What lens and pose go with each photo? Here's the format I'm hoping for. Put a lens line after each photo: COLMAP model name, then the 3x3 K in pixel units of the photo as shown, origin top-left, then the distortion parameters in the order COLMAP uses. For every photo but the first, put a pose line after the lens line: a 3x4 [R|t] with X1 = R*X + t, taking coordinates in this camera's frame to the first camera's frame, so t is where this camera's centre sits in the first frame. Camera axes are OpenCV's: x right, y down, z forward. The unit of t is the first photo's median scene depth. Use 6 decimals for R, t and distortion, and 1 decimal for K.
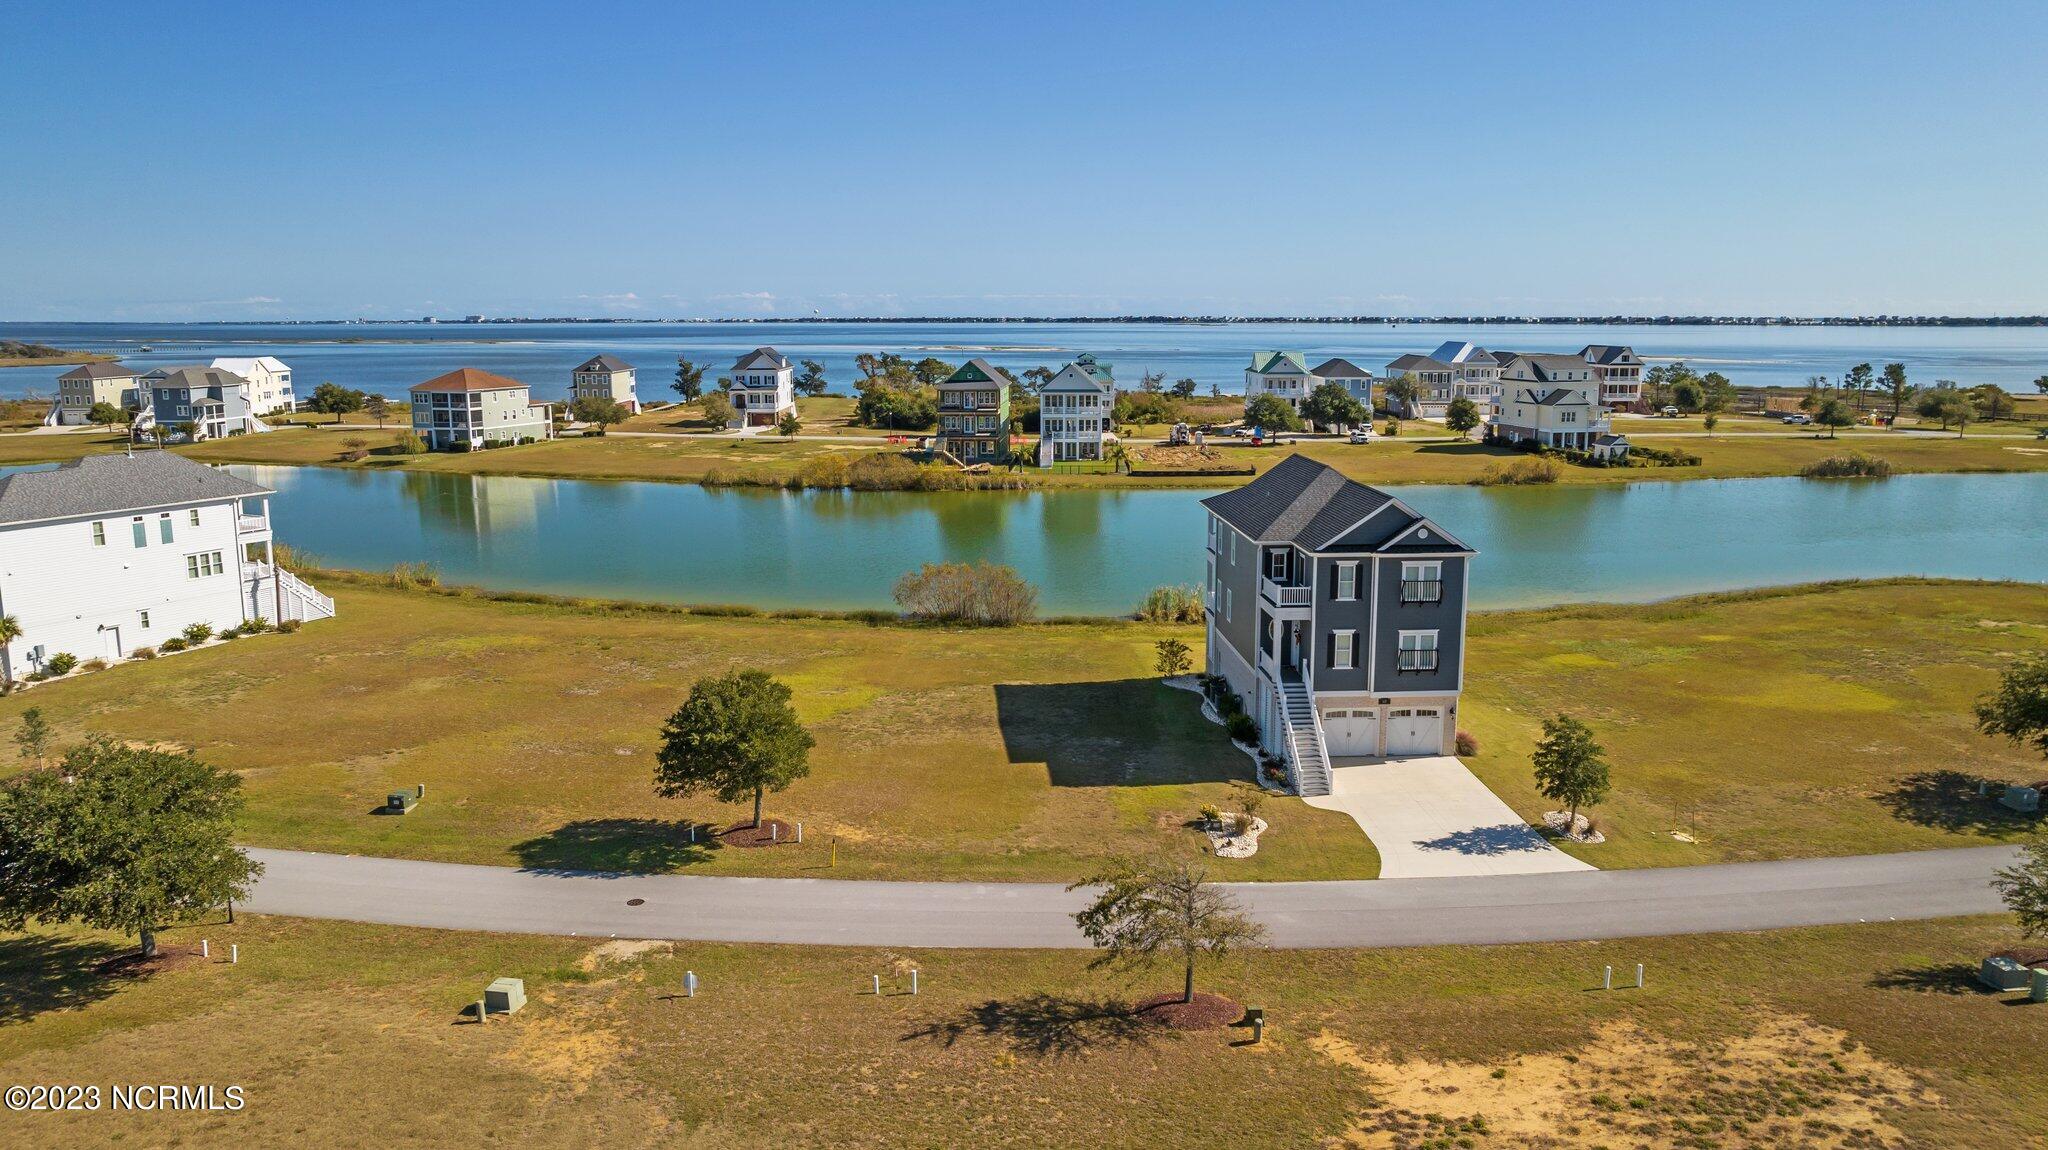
lens RADIAL K [[1449.8, 0, 1024.0], [0, 1449.8, 575.0], [0, 0, 1]] dist [-0.021214, -0.006054]
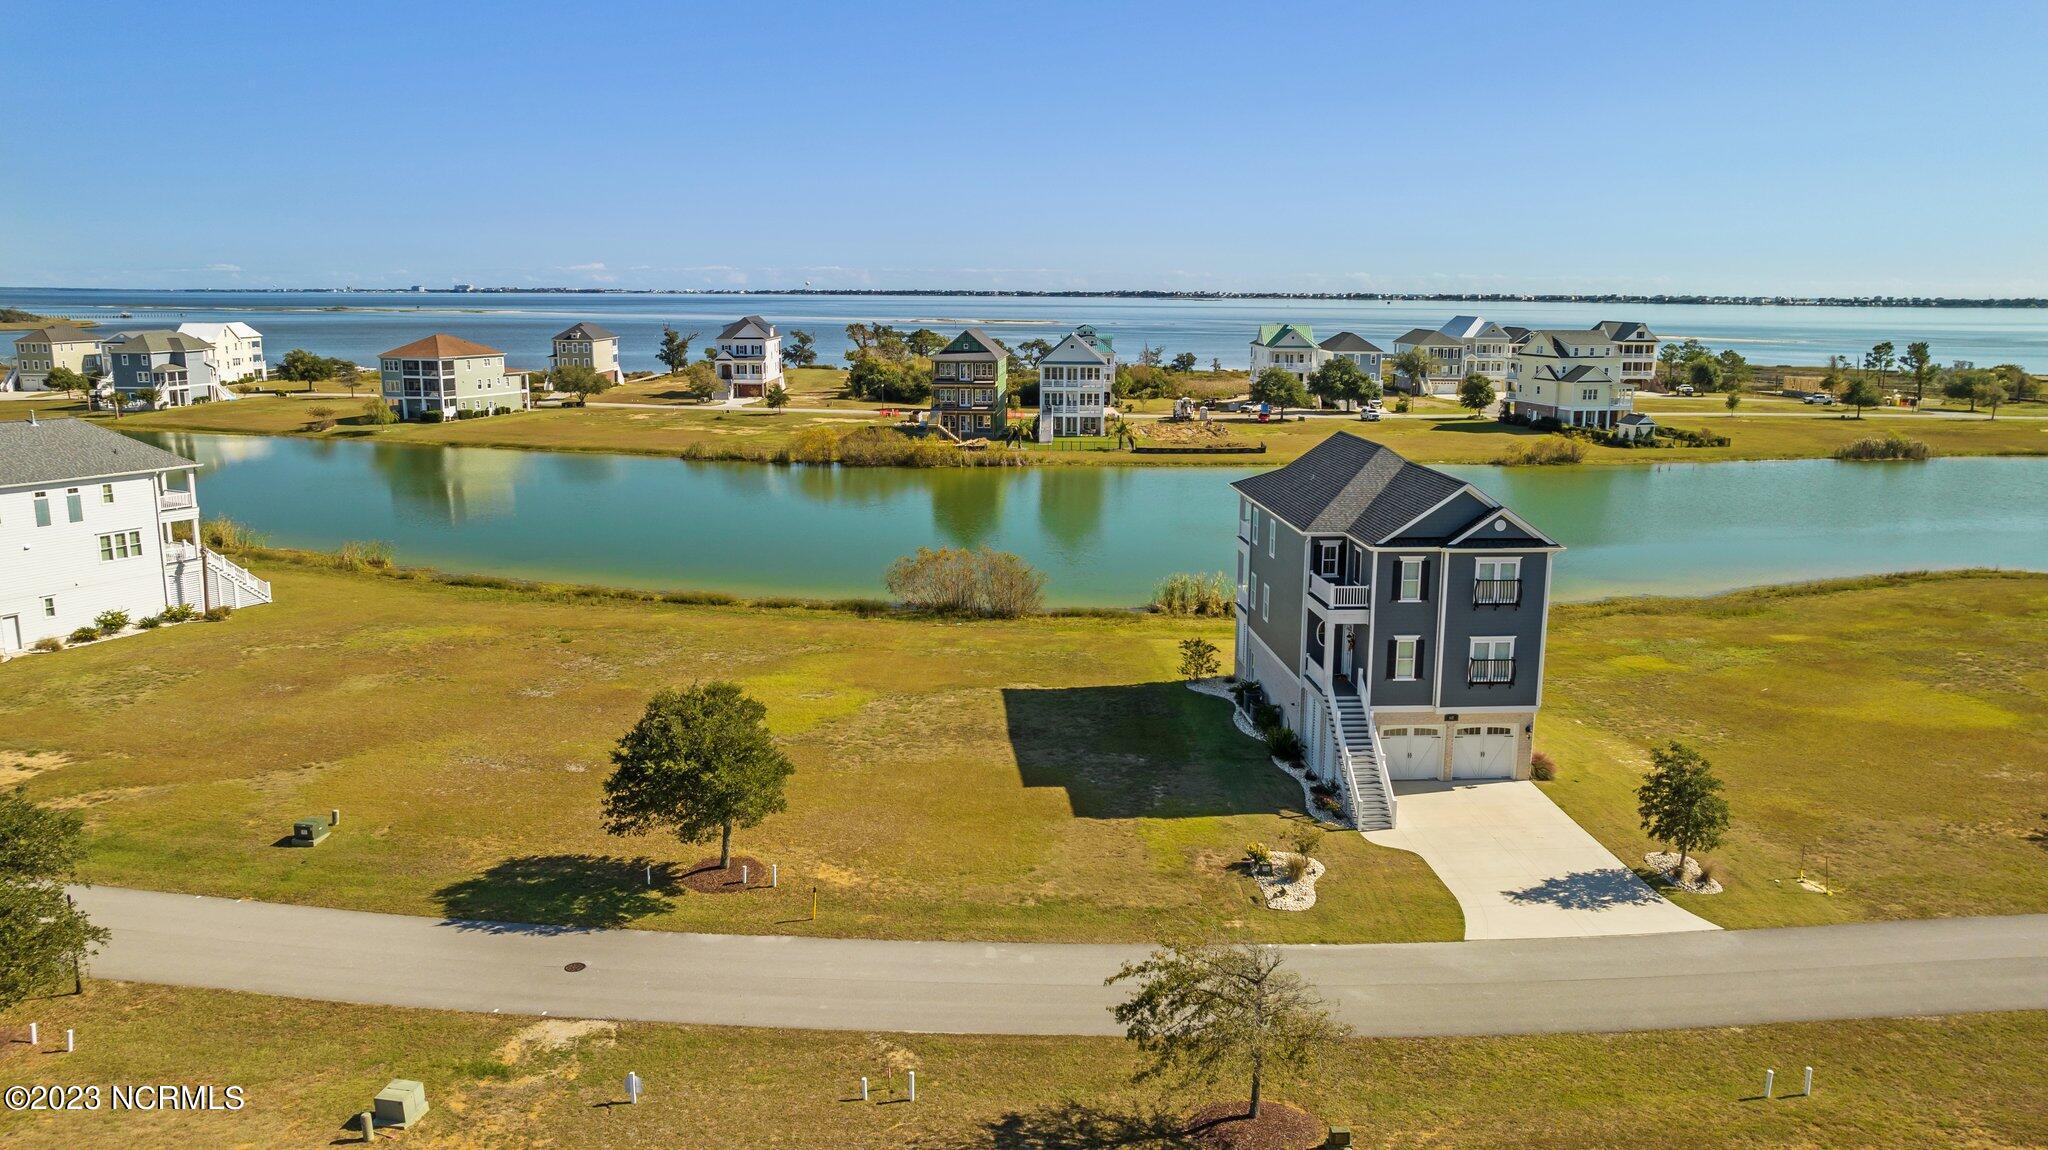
lens RADIAL K [[1449.0, 0, 1024.3], [0, 1449.0, 575.8], [0, 0, 1]] dist [-0.023710, 0.002237]
pose [[0.999952, 0.006974, 0.006947, -0.010050], [-0.007098, 0.999813, 0.018012, -0.008425], [-0.006821, -0.018060, 0.999814, 0.097093]]
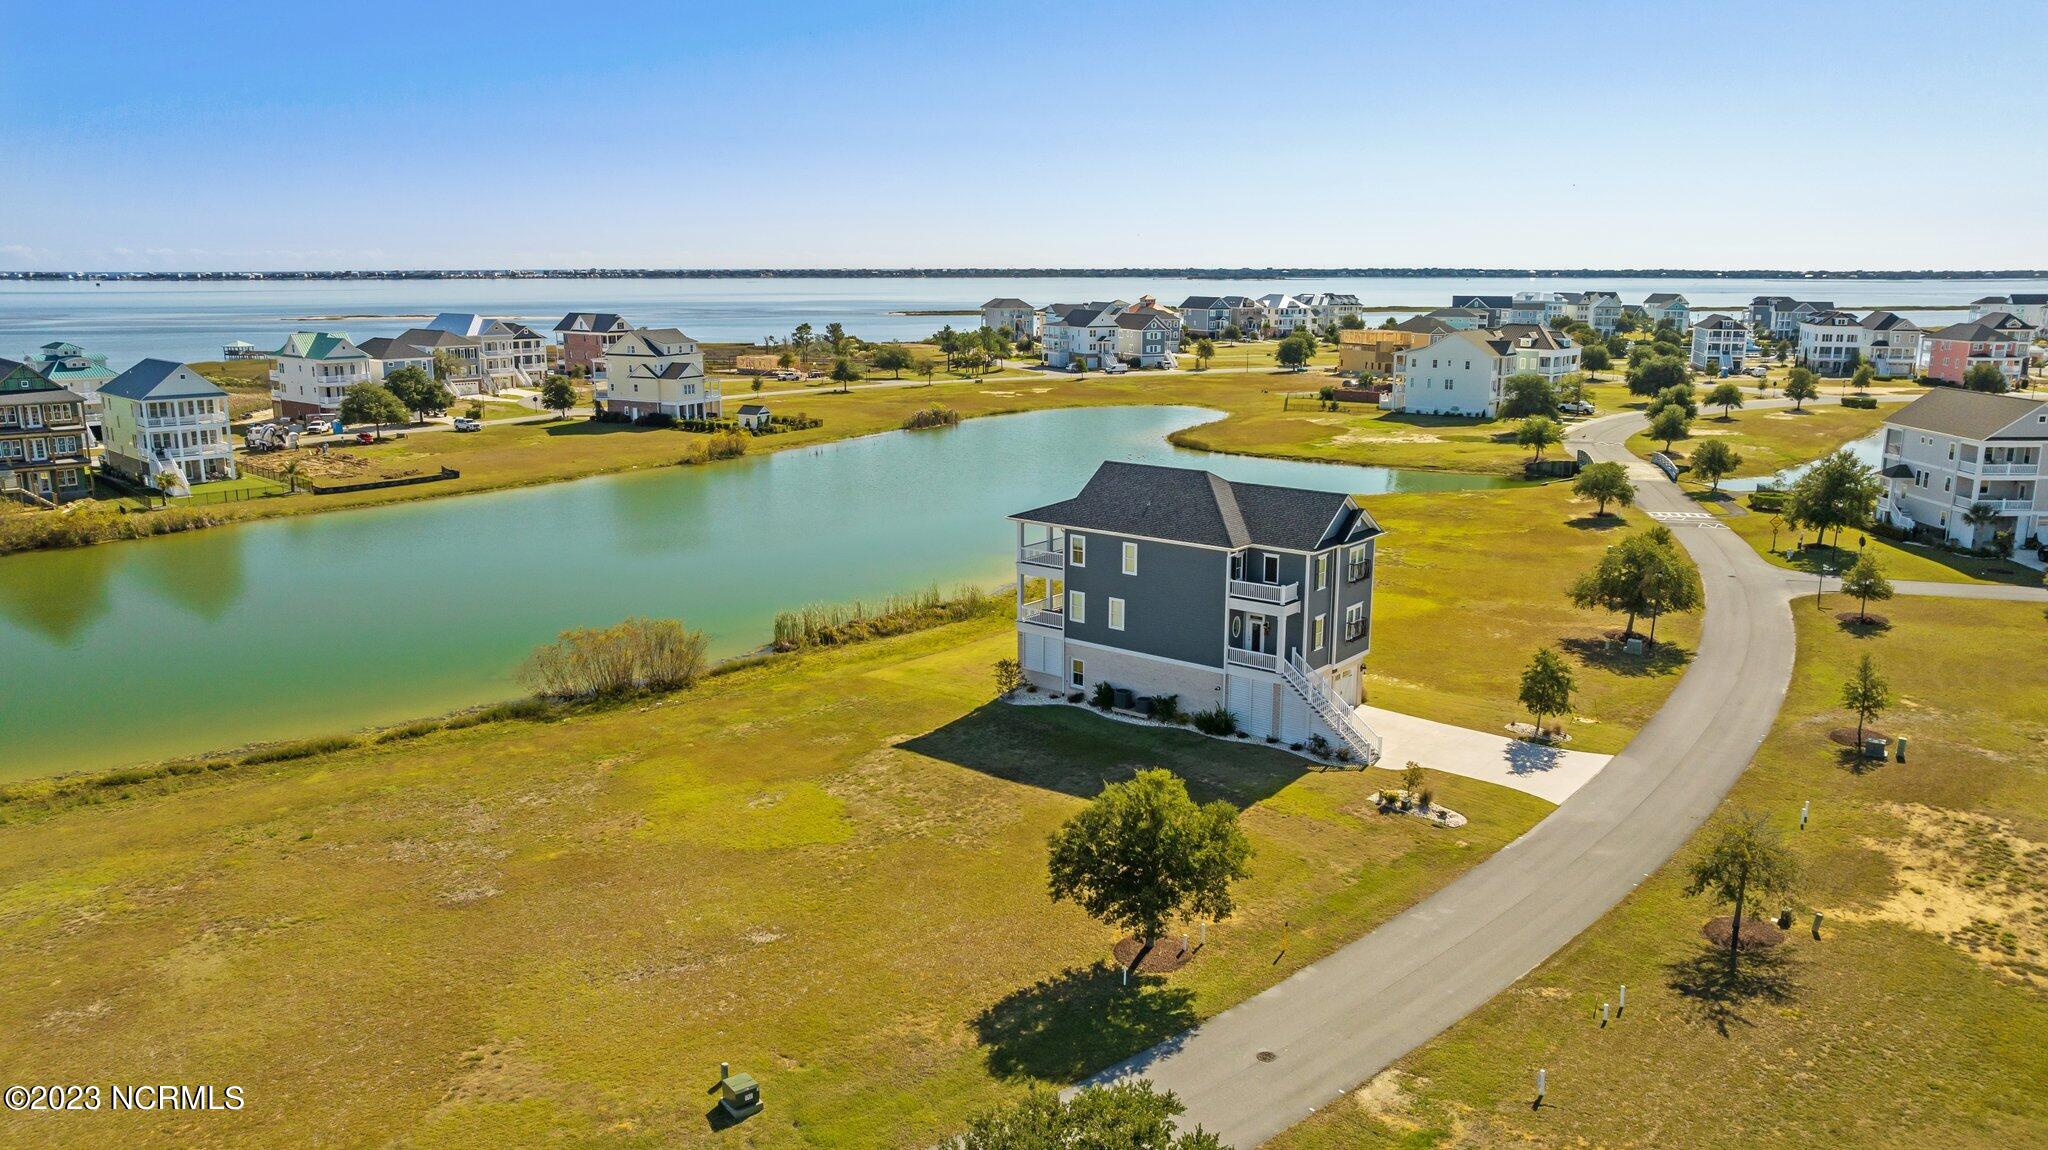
lens RADIAL K [[1451.1, 0, 1024.0], [0, 1451.1, 575.0], [0, 0, 1]] dist [-0.018088, -0.003243]
pose [[0.671143, -0.152035, 0.725570, -0.532907], [0.129057, 0.987761, 0.087598, -0.086665], [-0.730008, 0.034849, 0.682550, 0.279900]]
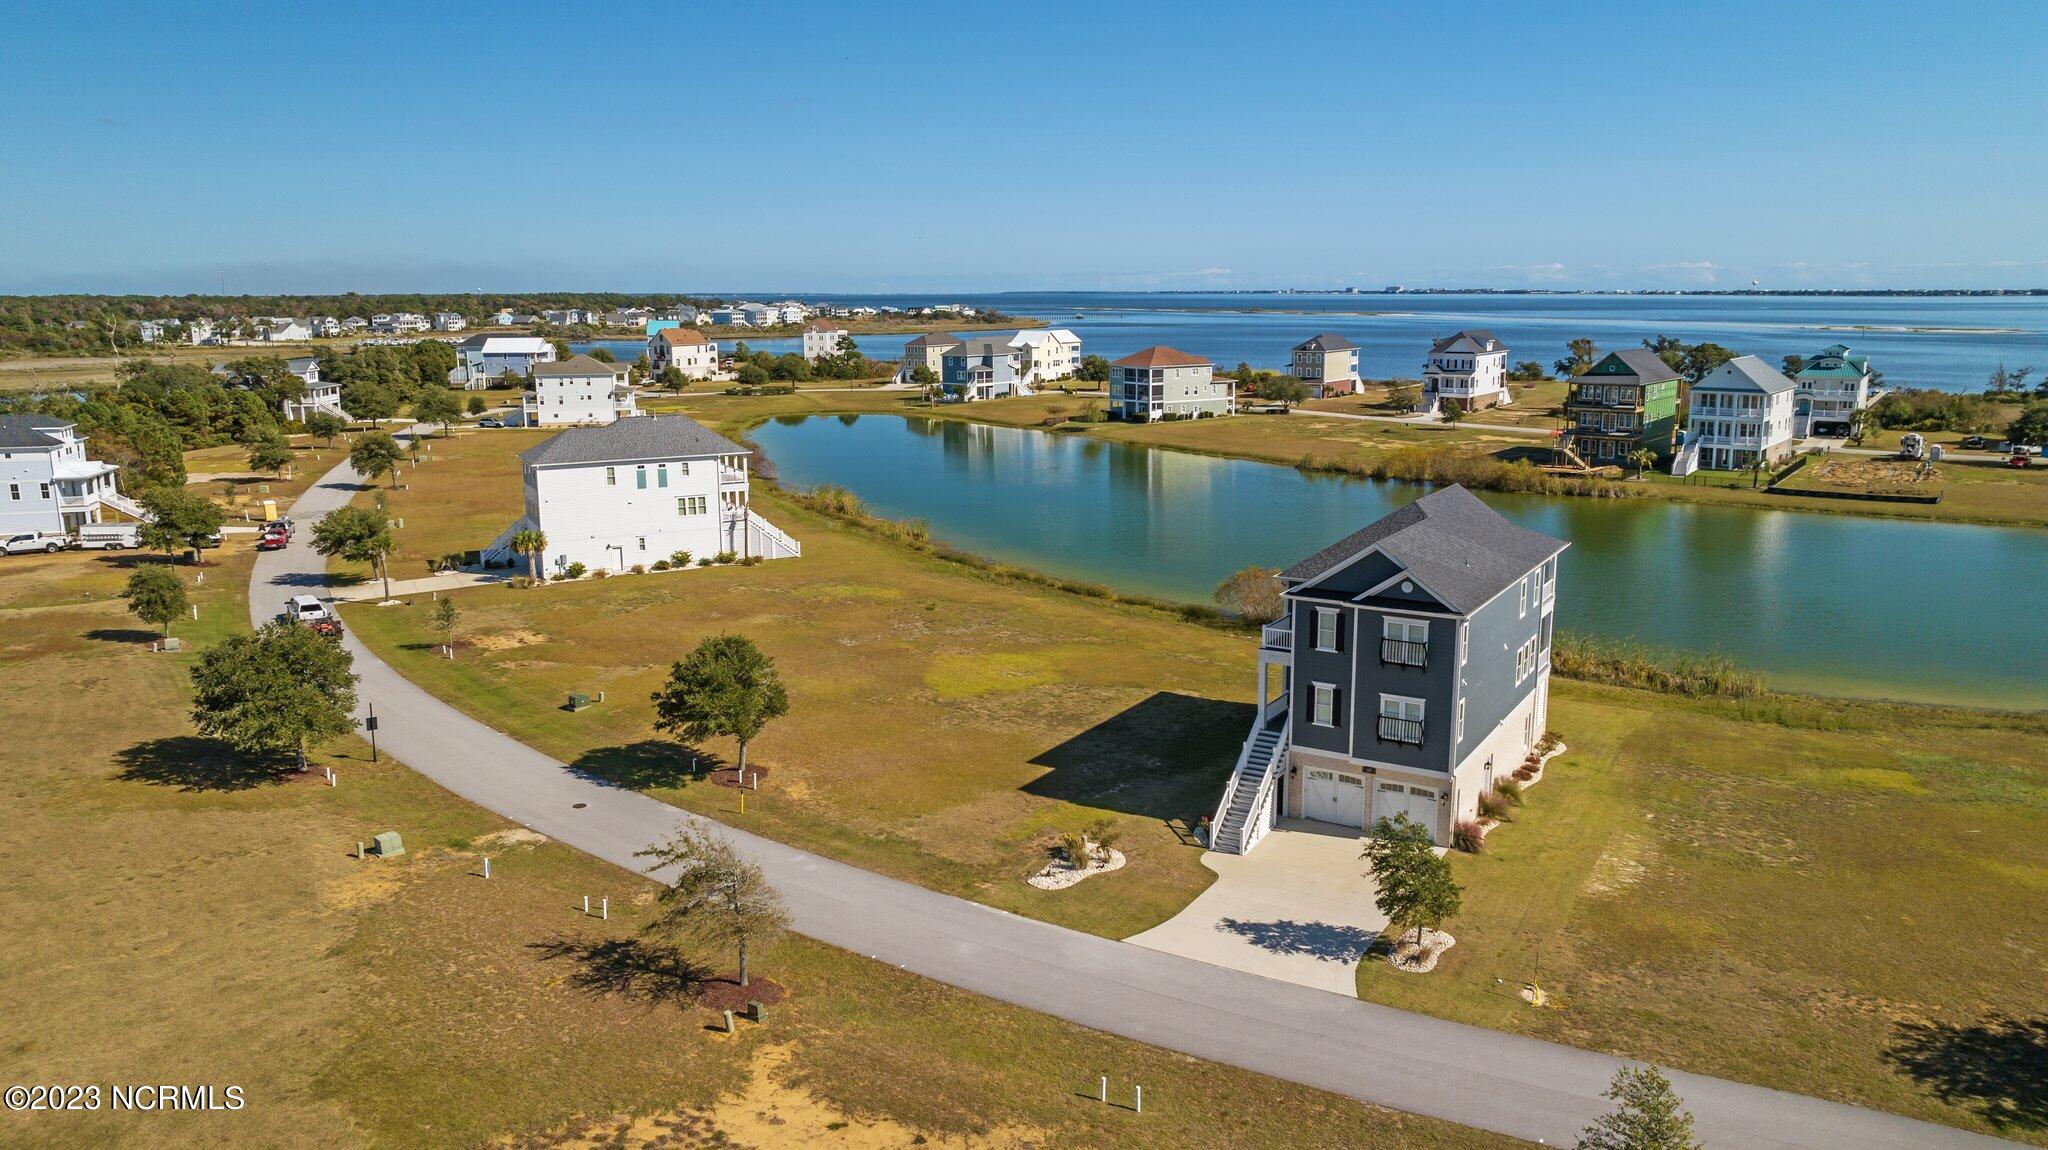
lens RADIAL K [[1450.5, 0, 1024.0], [0, 1450.5, 575.0], [0, 0, 1]] dist [-0.015961, 0.004391]
pose [[0.818914, 0.110030, -0.563270, 0.404348], [-0.098963, 0.993821, 0.050257, -0.039920], [0.565320, 0.014587, 0.824743, 0.103756]]
